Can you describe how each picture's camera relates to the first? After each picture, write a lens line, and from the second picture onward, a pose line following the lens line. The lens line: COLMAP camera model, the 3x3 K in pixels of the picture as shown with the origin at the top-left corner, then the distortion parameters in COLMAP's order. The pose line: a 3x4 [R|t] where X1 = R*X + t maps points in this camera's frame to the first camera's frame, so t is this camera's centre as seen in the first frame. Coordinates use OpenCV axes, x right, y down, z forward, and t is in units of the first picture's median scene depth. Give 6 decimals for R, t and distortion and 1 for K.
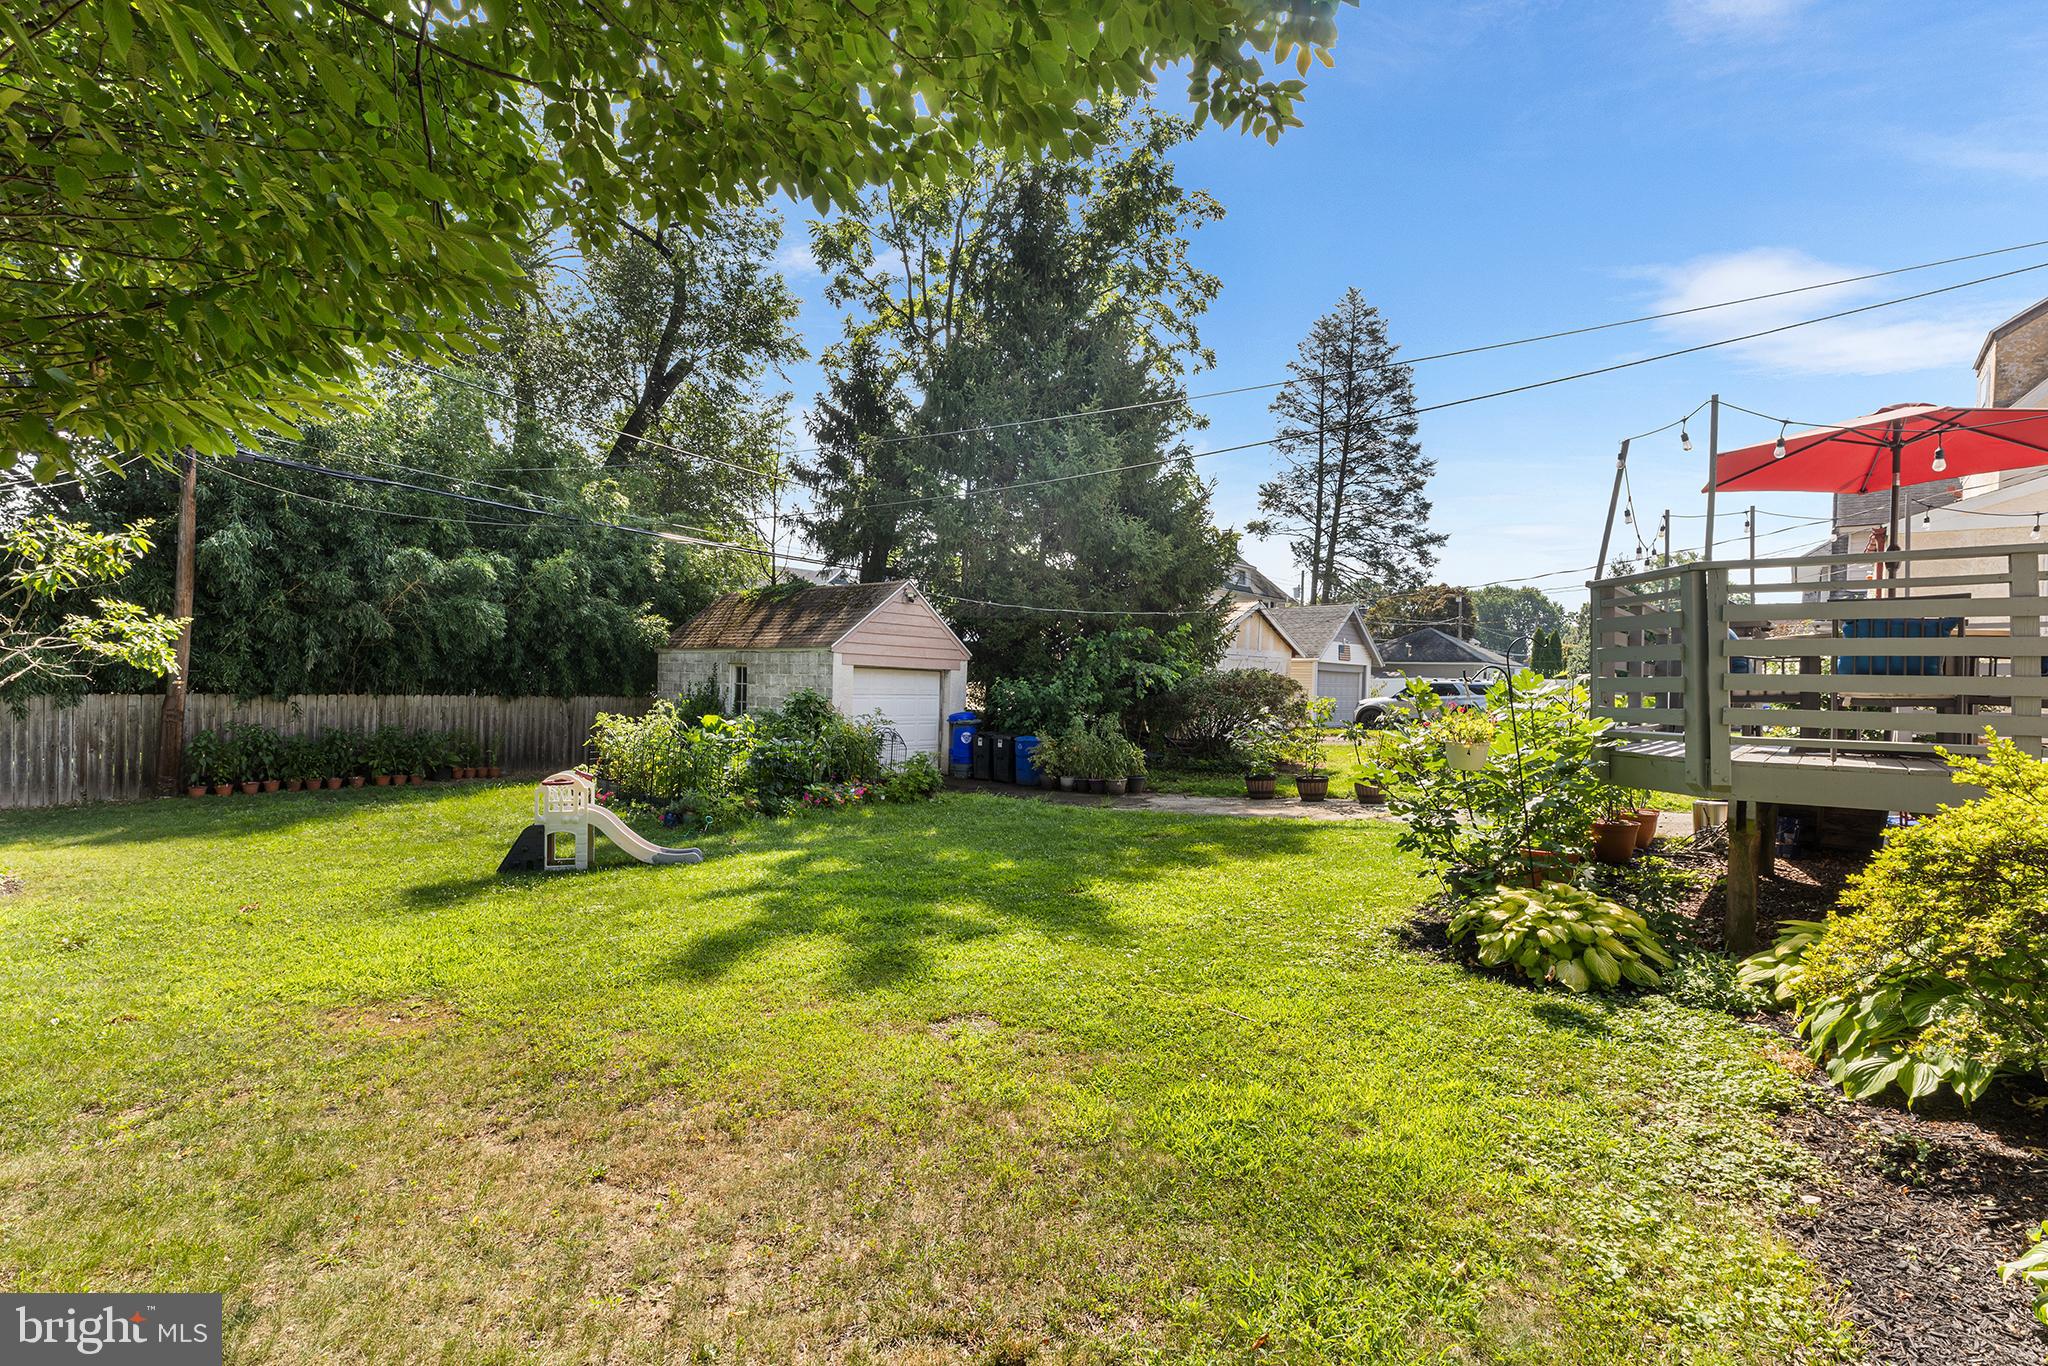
lens RADIAL K [[922.3, 0, 1019.5], [0, 922.3, 664.9], [0, 0, 1]] dist [0.001692, 0.000316]
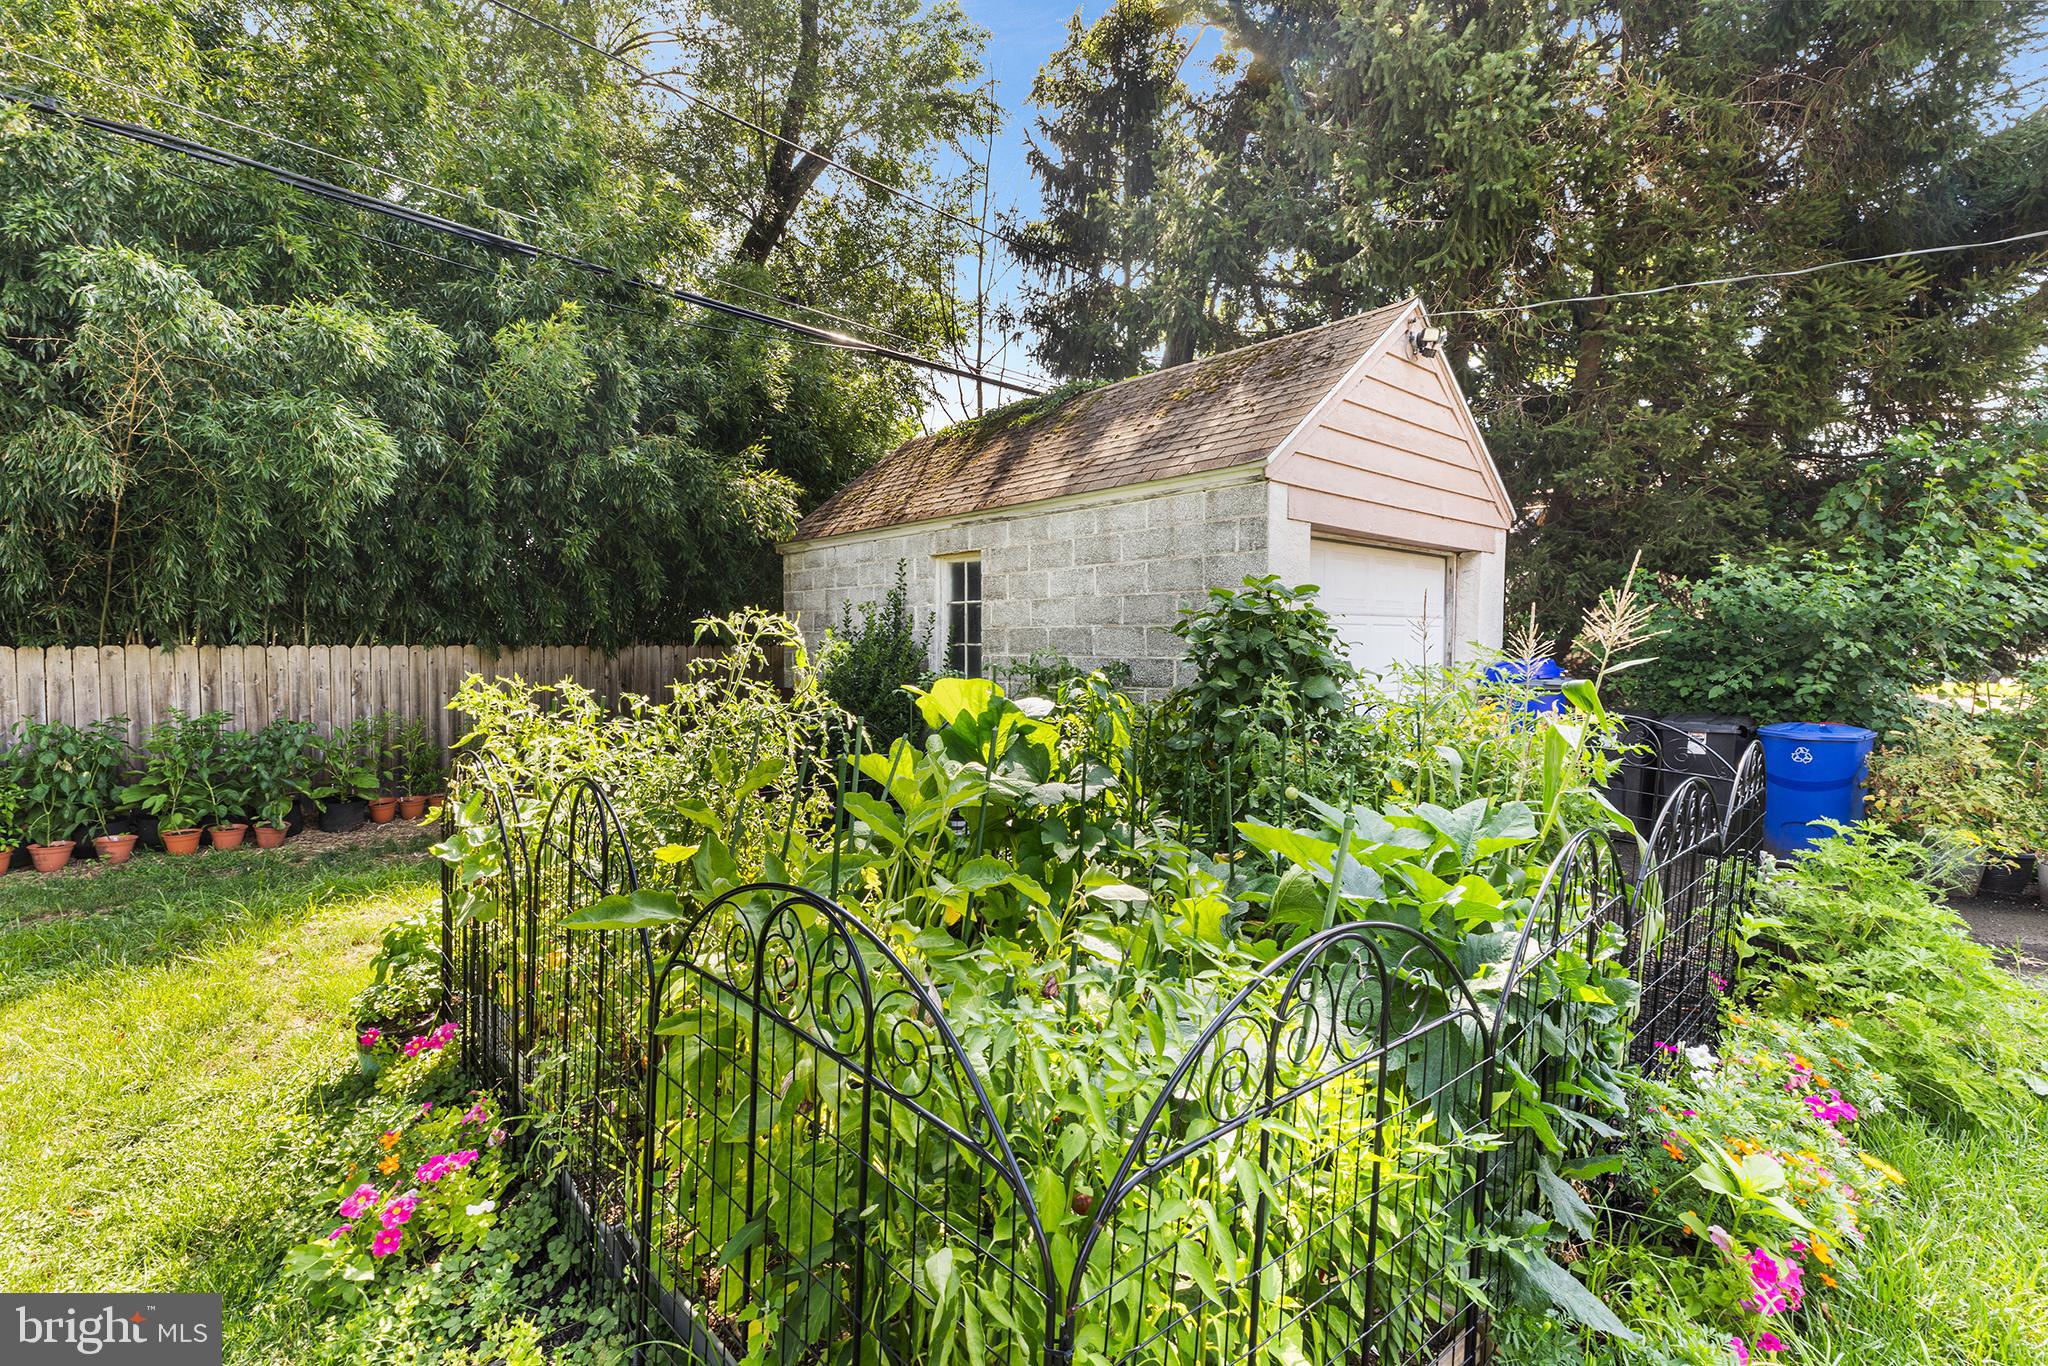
lens RADIAL K [[922.3, 0, 1019.5], [0, 922.3, 664.9], [0, 0, 1]] dist [0.001692, 0.000316]
pose [[0.987651, -0.021981, -0.155123, -0.207000], [0.029358, 0.998536, 0.045424, 0.030677], [0.153898, -0.049417, 0.986850, 0.570338]]
